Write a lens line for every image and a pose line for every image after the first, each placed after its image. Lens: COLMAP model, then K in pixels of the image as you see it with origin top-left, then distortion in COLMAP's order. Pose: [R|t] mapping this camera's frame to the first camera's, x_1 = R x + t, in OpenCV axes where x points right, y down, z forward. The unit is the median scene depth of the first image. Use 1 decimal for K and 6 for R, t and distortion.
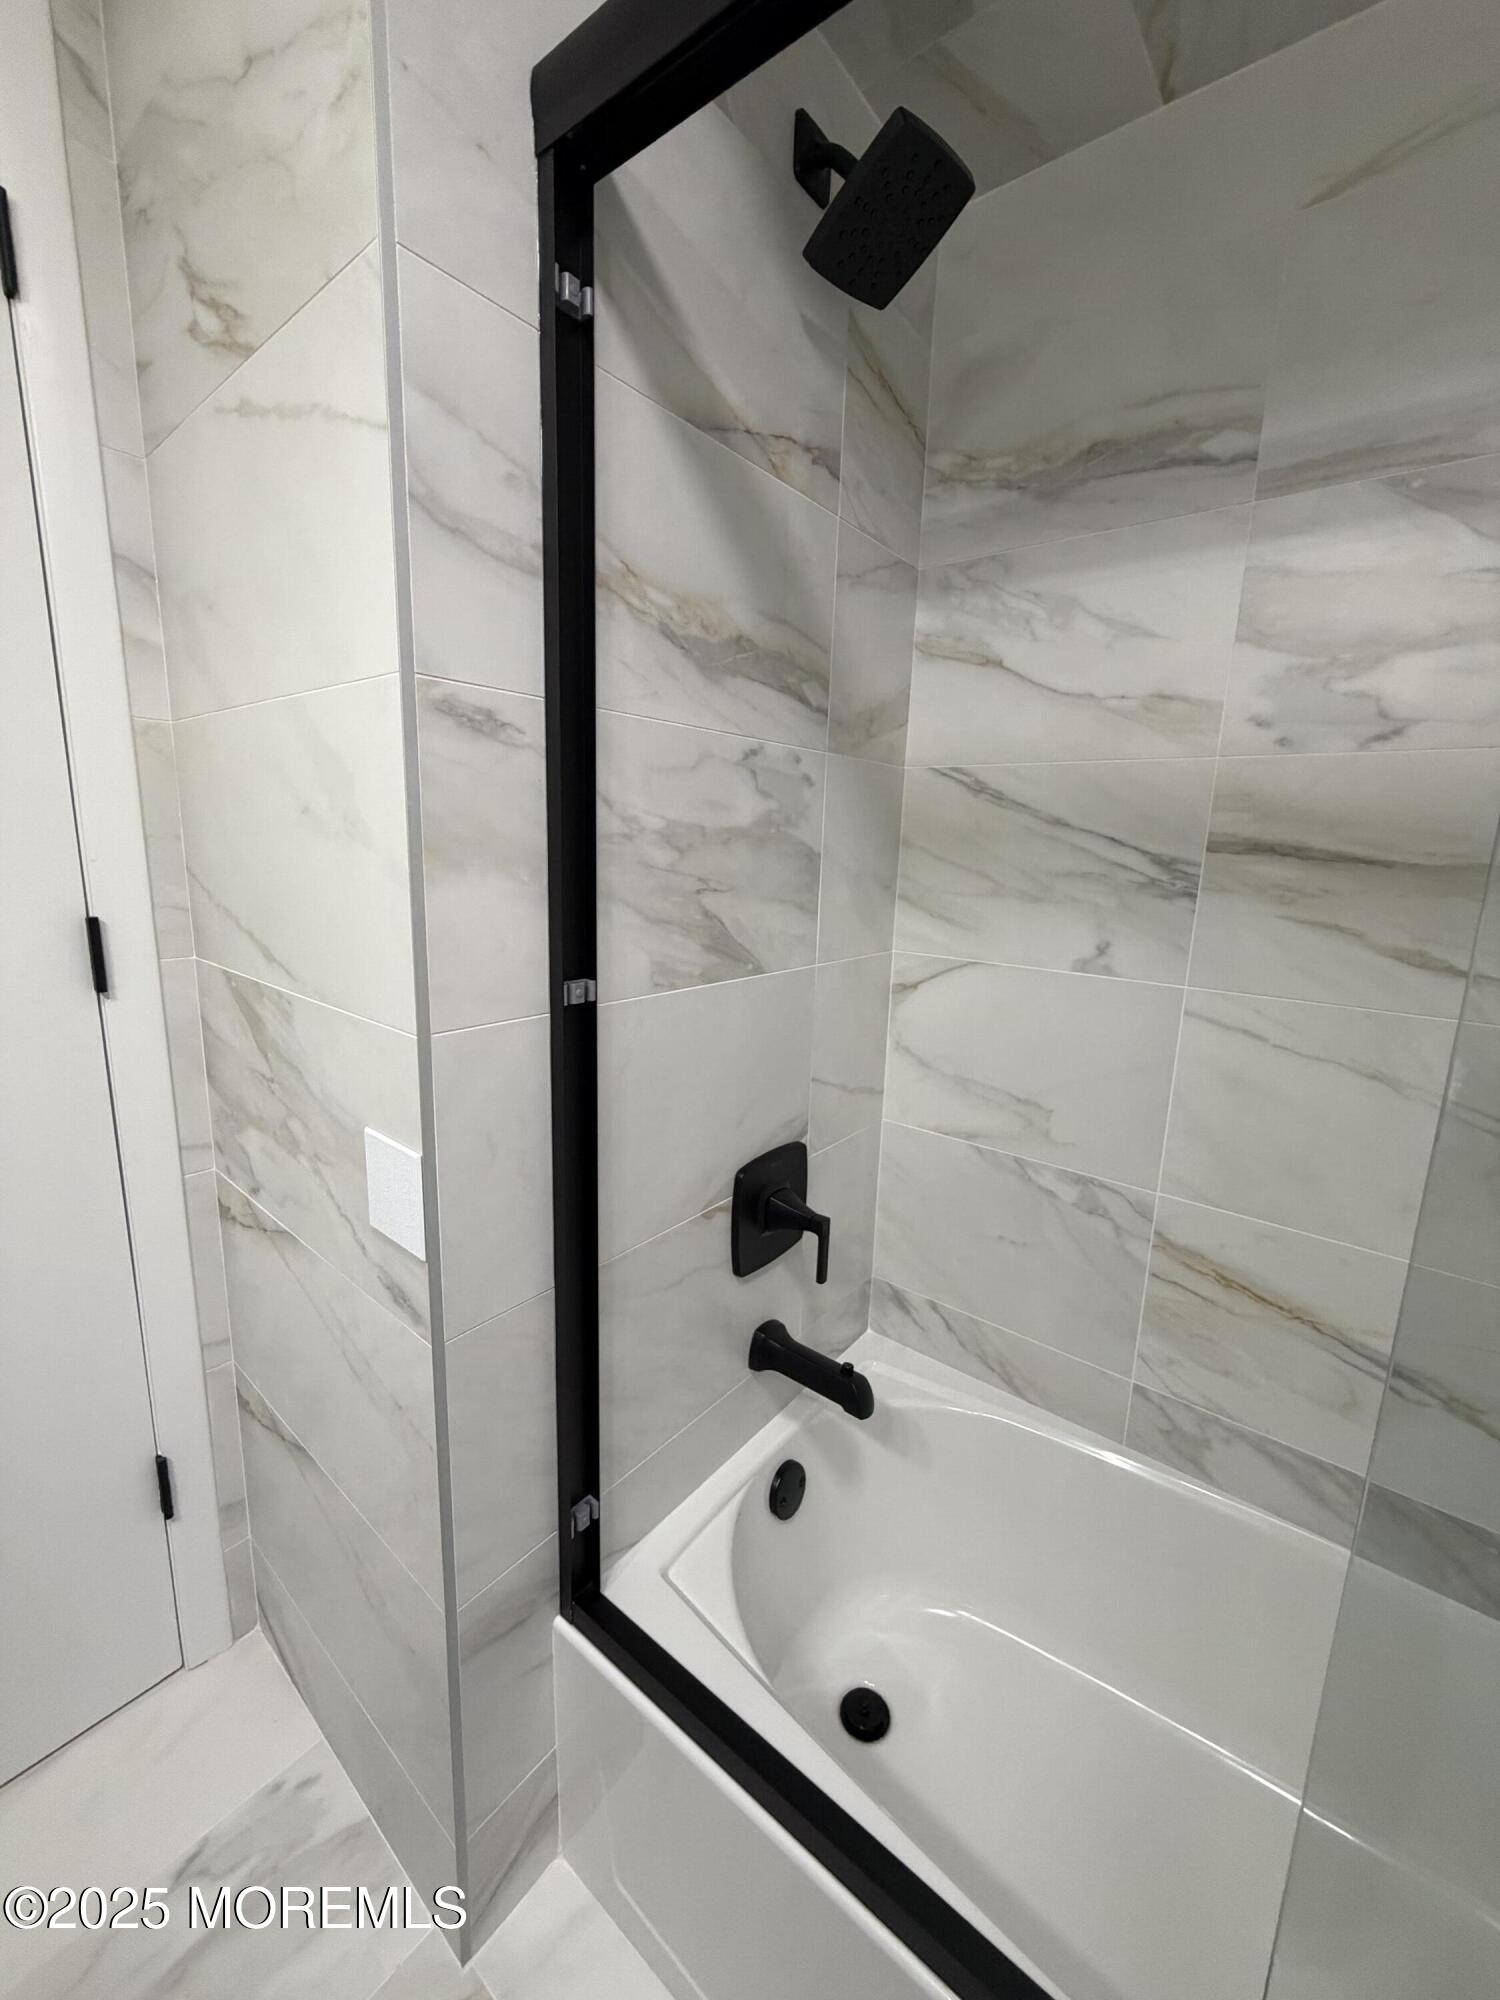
lens RADIAL K [[793.3, 0, 756.7], [0, 793.3, 989.4], [0, 0, 1]] dist [0.000419, 0.000496]
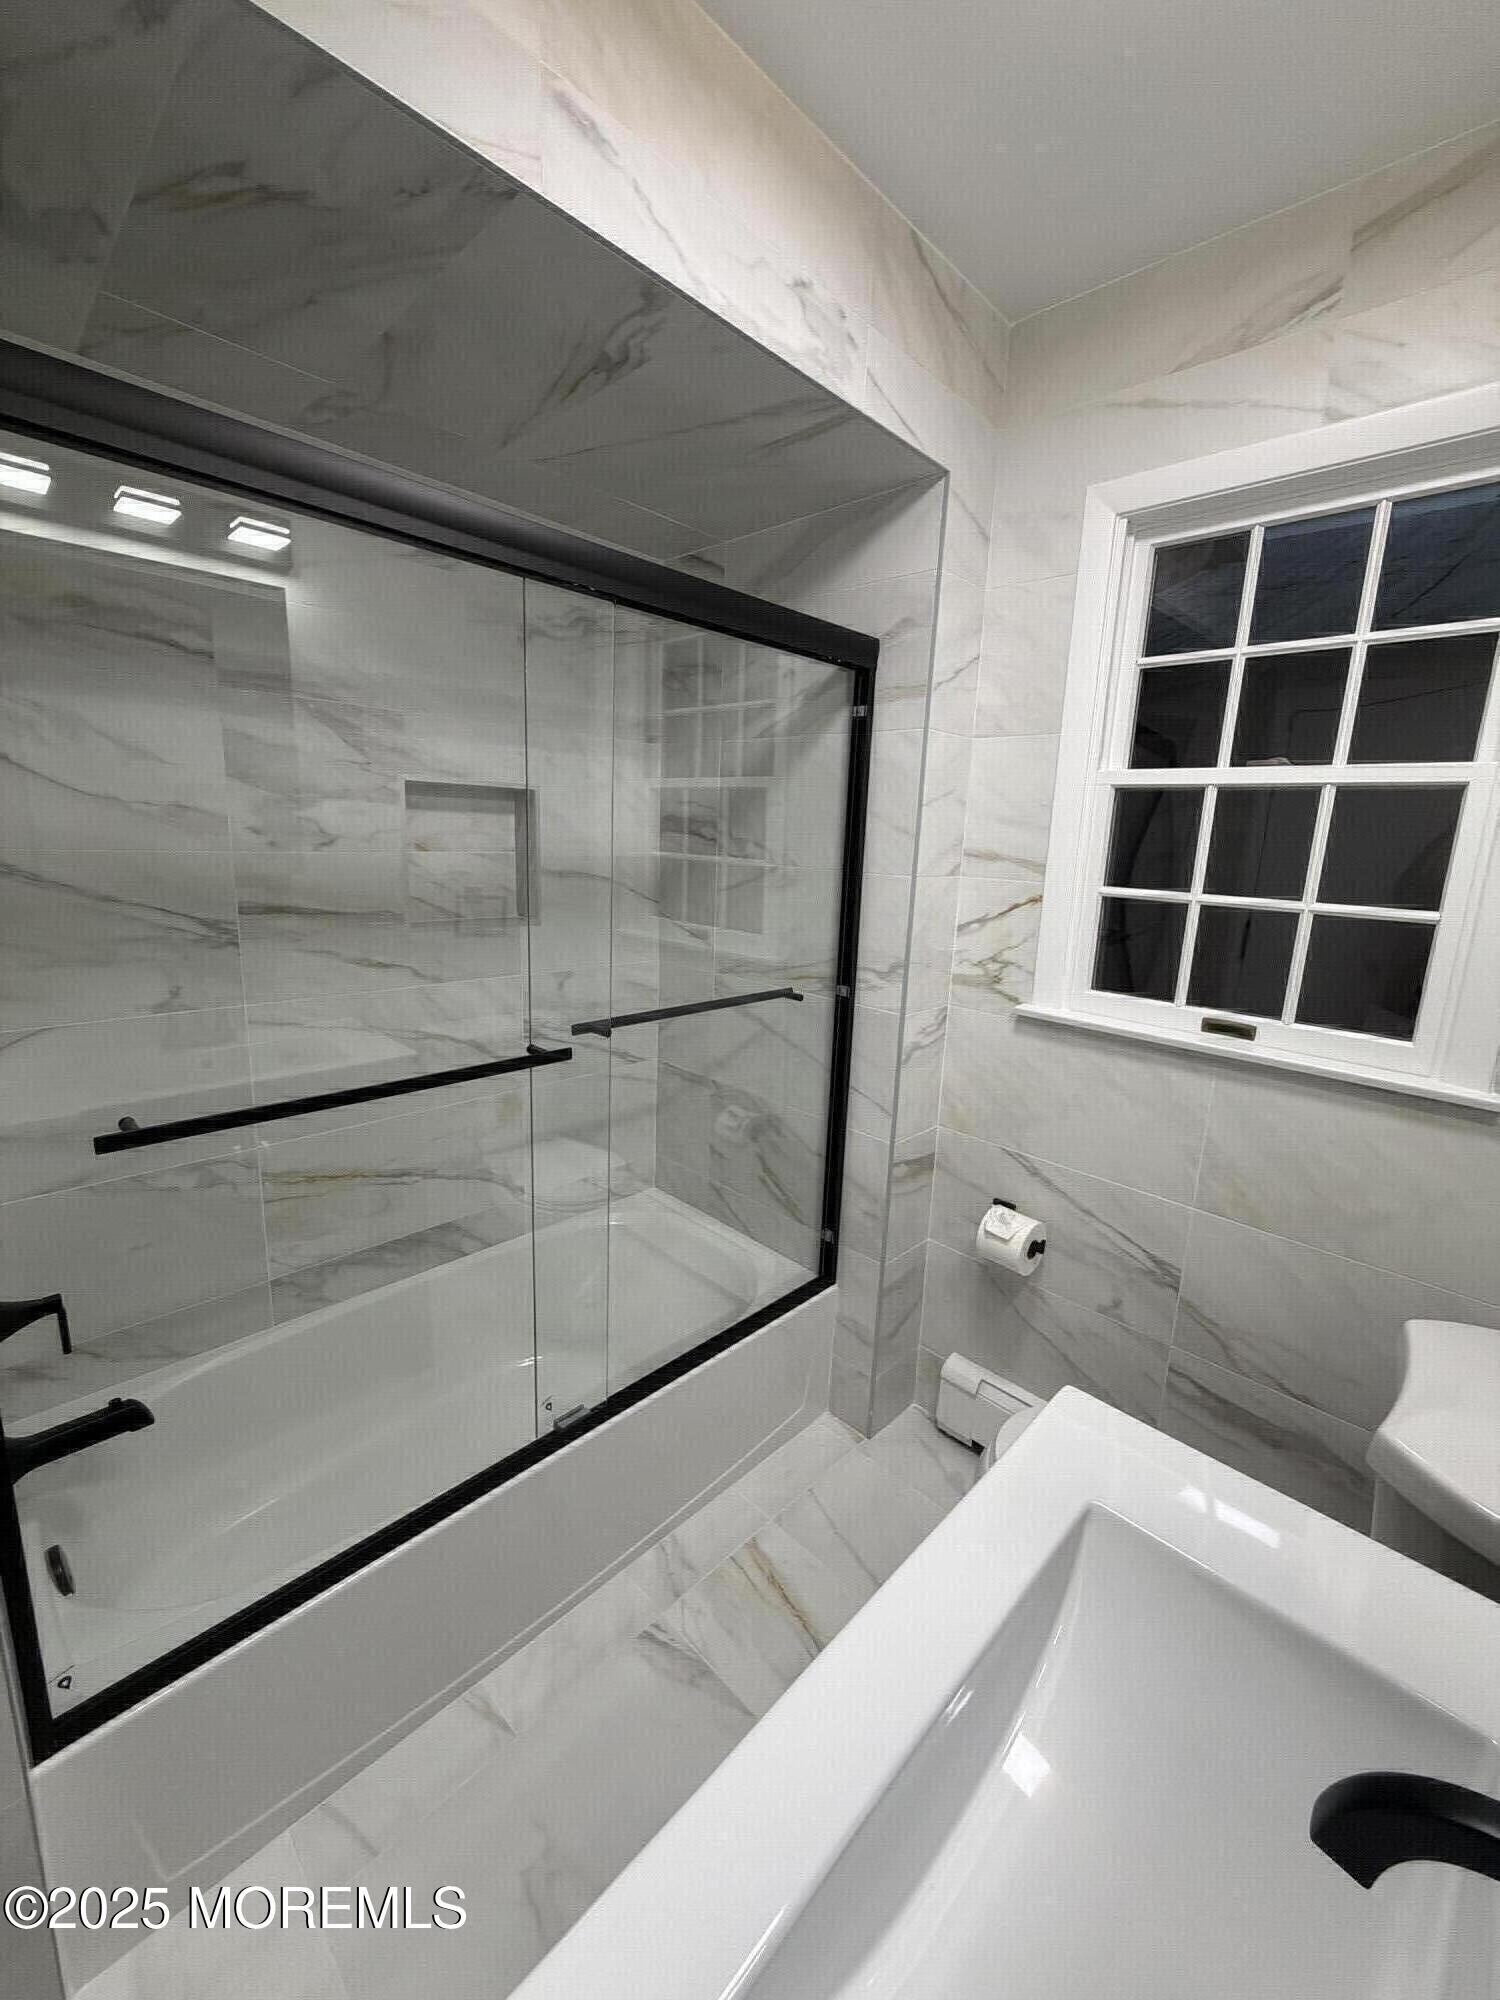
lens RADIAL K [[793.3, 0, 747.5], [0, 793.3, 1000.2], [0, 0, 1]] dist [0.000419, 0.000496]
pose [[0.109112, -0.235621, 0.965700, -0.769524], [0.147125, 0.964629, 0.218736, -0.196506], [-0.983081, 0.118212, 0.139918, -0.116082]]
